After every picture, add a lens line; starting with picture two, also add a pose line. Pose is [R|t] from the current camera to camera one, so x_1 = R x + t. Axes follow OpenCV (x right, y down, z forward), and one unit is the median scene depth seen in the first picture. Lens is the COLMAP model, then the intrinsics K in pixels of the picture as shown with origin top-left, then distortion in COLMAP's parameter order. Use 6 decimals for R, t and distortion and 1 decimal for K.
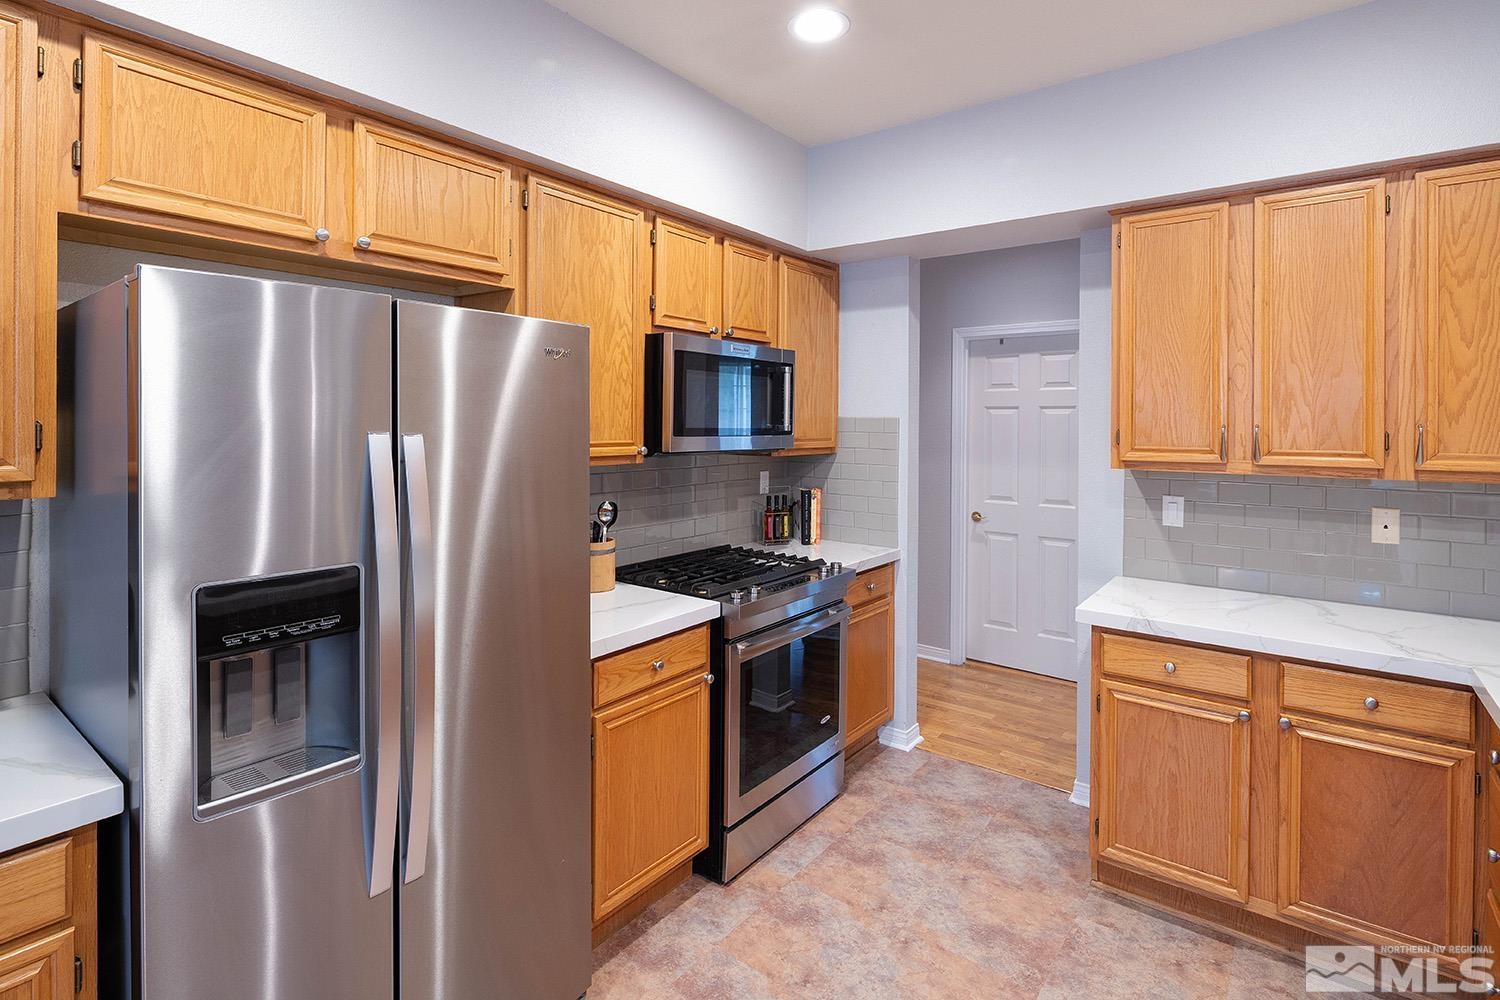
lens RADIAL K [[735.4, 0, 745.1], [0, 735.4, 426.9], [0, 0, 1]] dist [-0.001286, -0.000585]
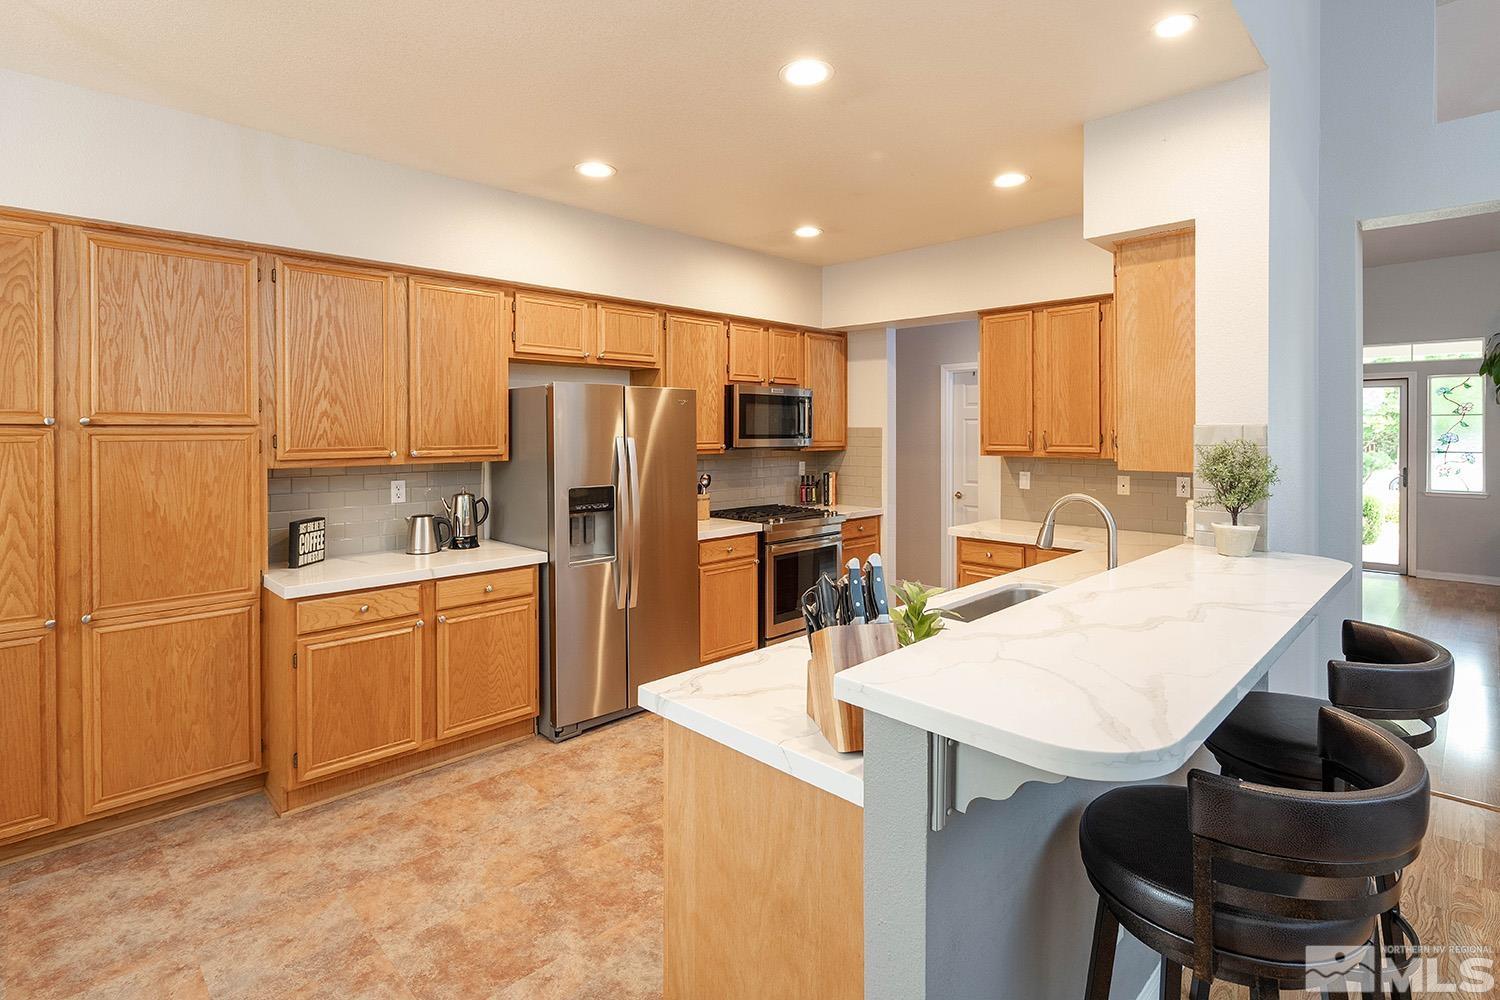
lens RADIAL K [[724.5, 0, 747.4], [0, 724.5, 436.8], [0, 0, 1]] dist [0.001688, -0.000001]
pose [[0.991265, -0.007163, -0.131693, 0.170518], [0.007557, 0.999968, 0.002491, 0.002586], [0.131671, -0.003464, 0.991287, -0.857532]]
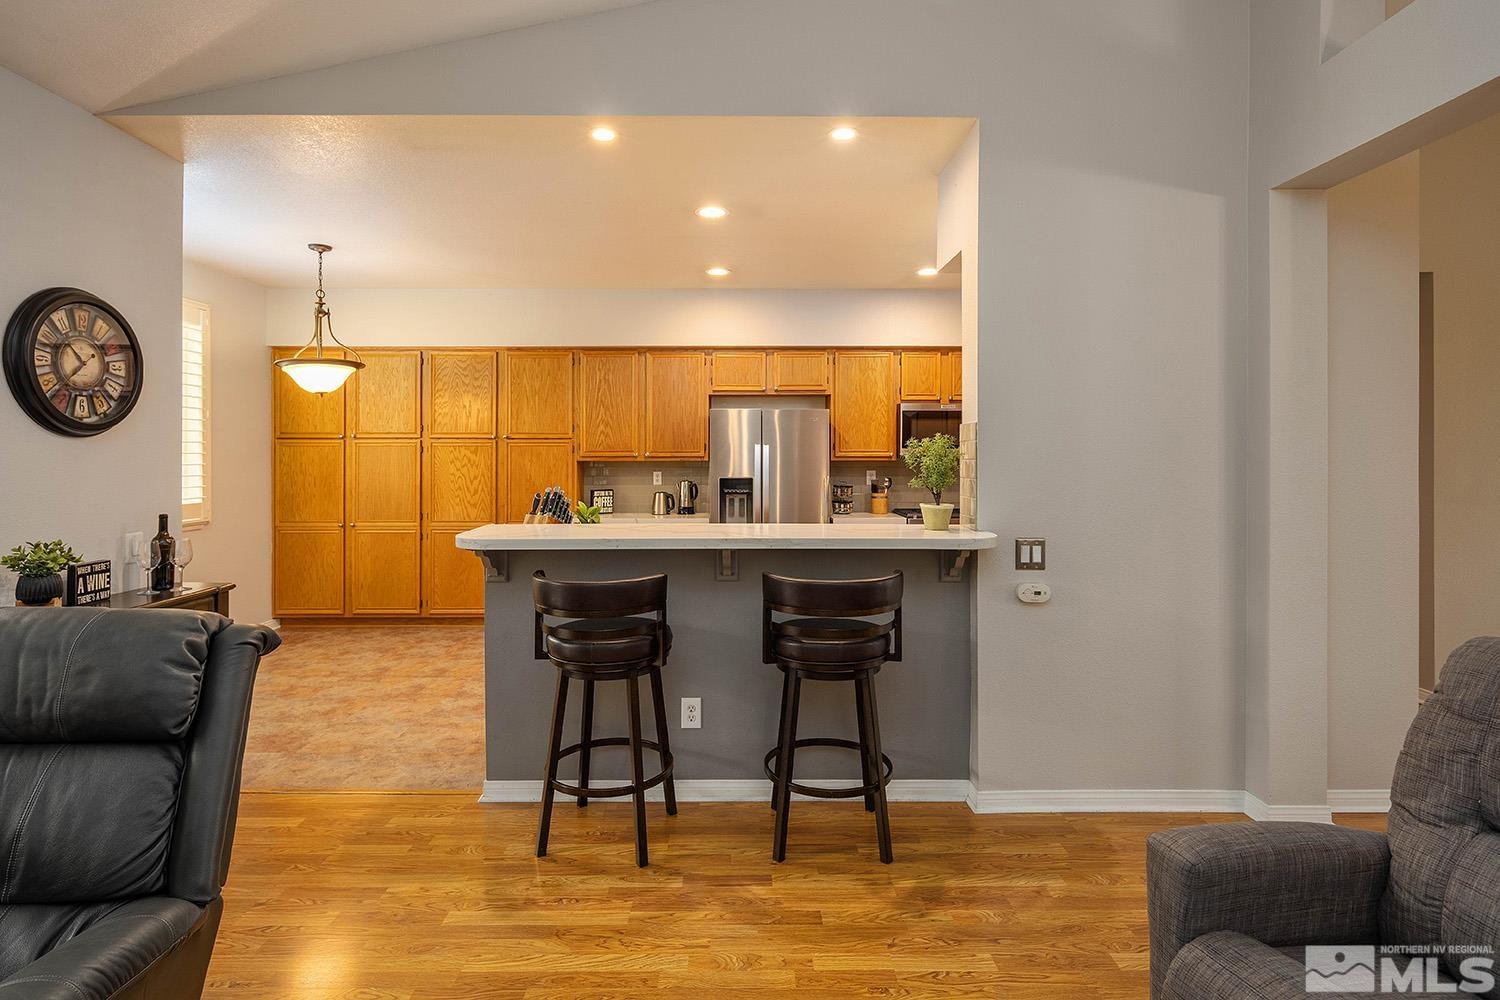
lens RADIAL K [[738.6, 0, 745.7], [0, 738.6, 463.1], [0, 0, 1]] dist [0.013041, -0.000212]
pose [[0.618026, 0.002163, -0.786155, 1.416286], [-0.000534, 0.999997, 0.002331, 0.053563], [0.786158, -0.001021, 0.618025, -0.815847]]
